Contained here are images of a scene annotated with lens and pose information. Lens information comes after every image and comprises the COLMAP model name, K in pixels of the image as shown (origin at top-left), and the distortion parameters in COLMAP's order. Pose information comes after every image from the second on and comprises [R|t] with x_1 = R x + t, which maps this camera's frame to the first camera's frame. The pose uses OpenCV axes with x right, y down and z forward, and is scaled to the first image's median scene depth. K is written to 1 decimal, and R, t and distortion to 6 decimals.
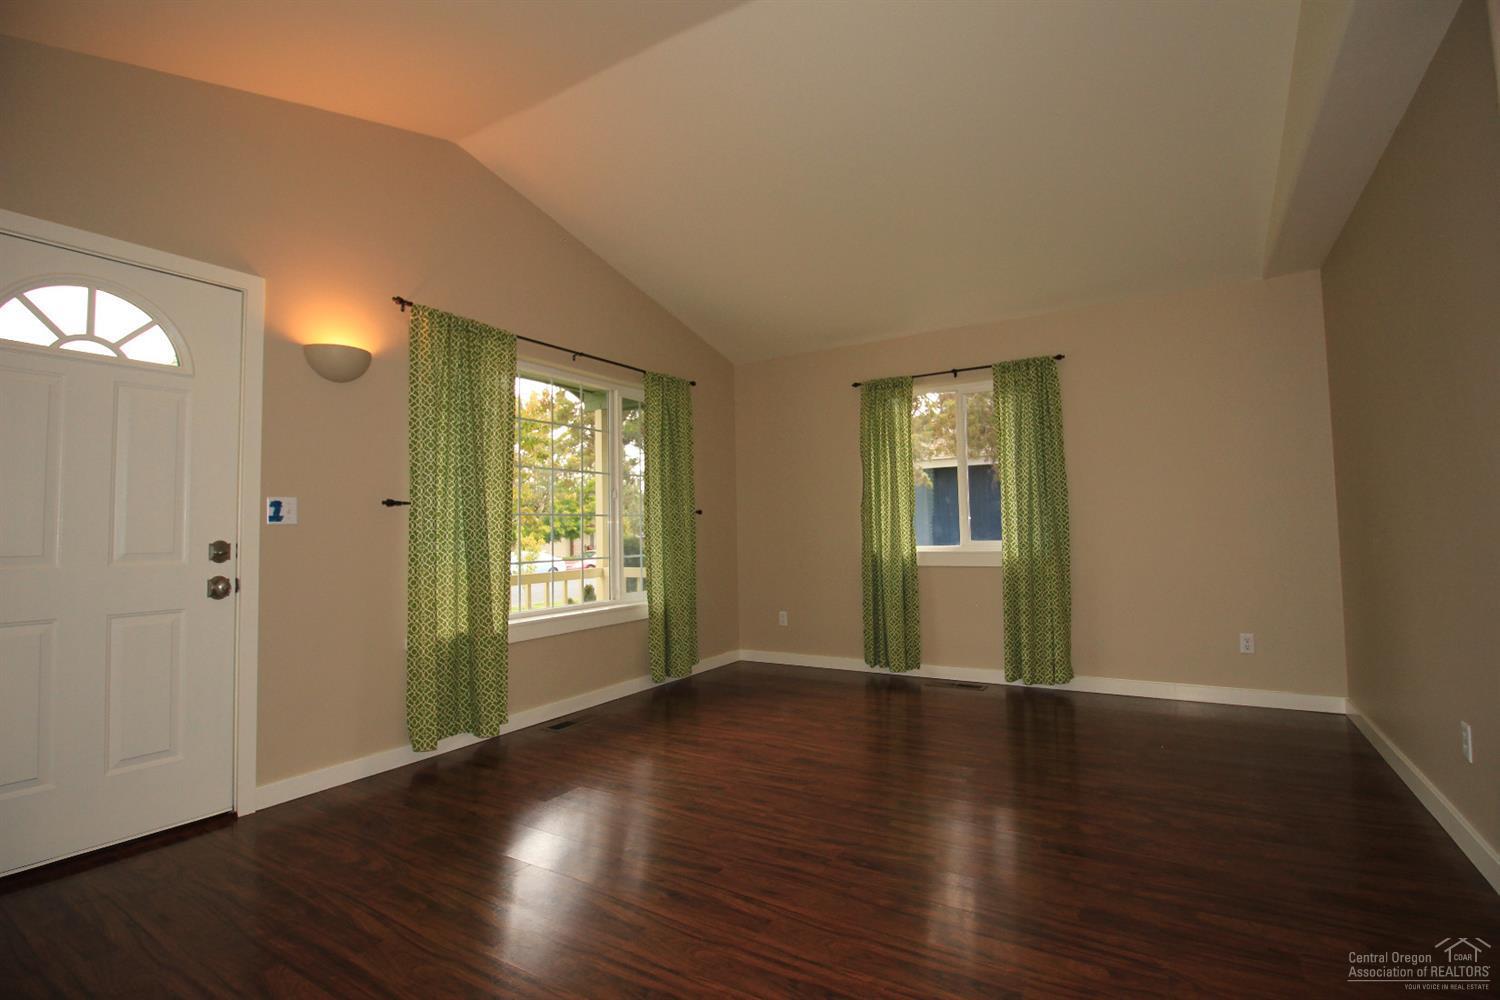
lens RADIAL K [[703.2, 0, 760.7], [0, 703.2, 505.0], [0, 0, 1]] dist [-0.019090, -0.004456]
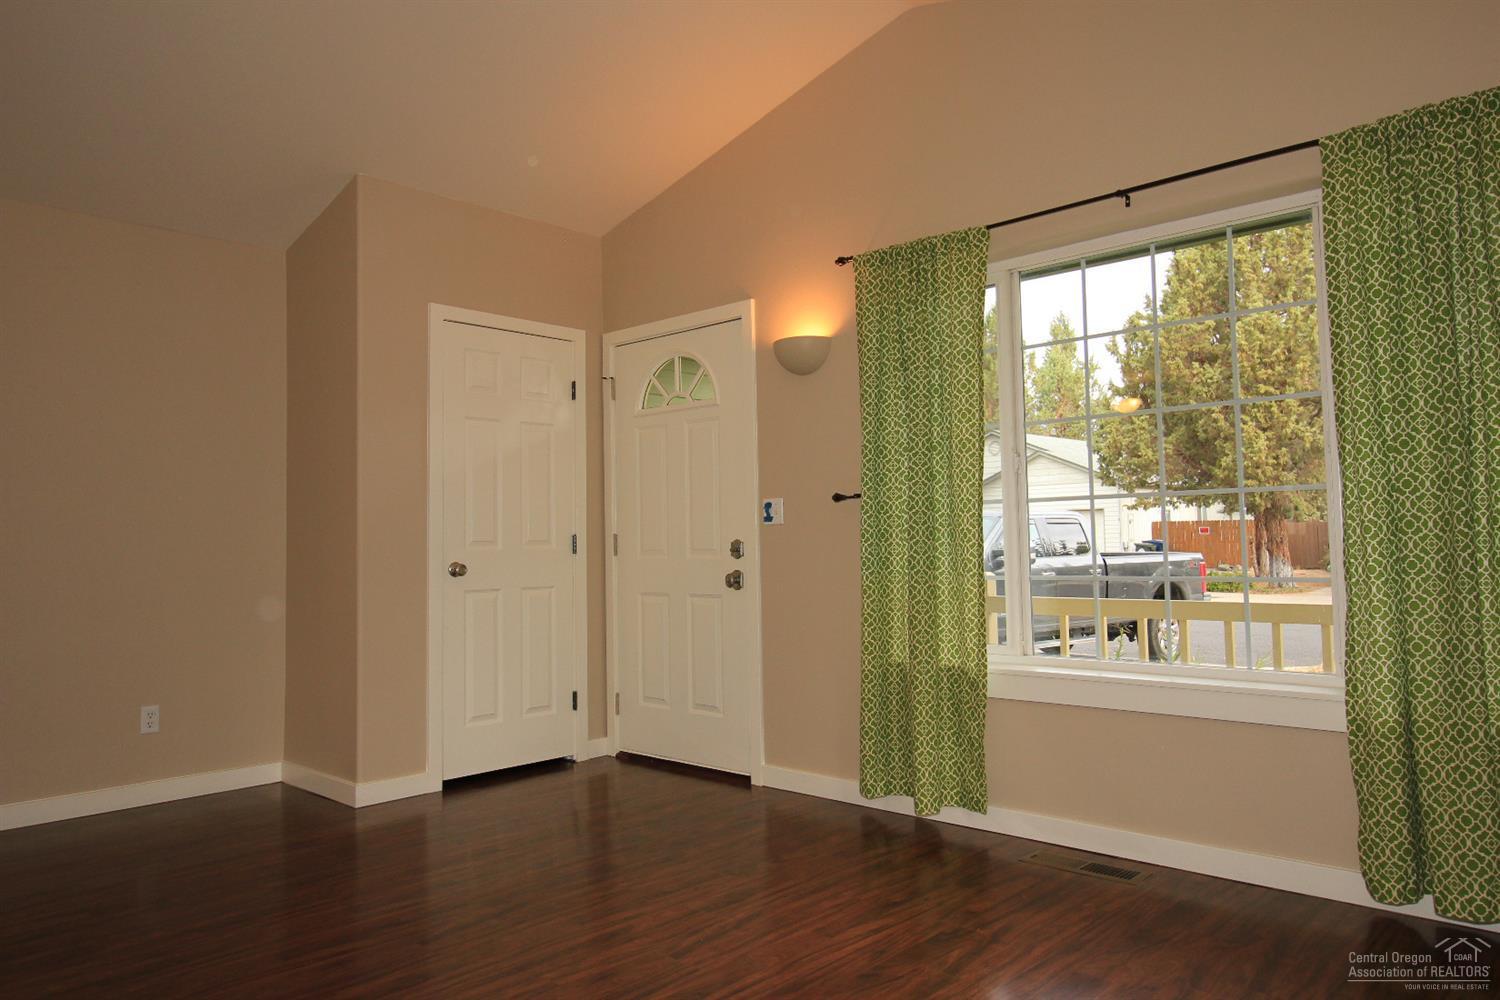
lens RADIAL K [[997.8, 0, 720.0], [0, 997.8, 494.4], [0, 0, 1]] dist [-0.027013, -0.001394]
pose [[-0.227411, -0.017470, -0.973642, 0.799866], [0.066826, 0.997202, -0.033501, 0.027672], [0.971503, -0.072684, -0.225608, 1.266297]]
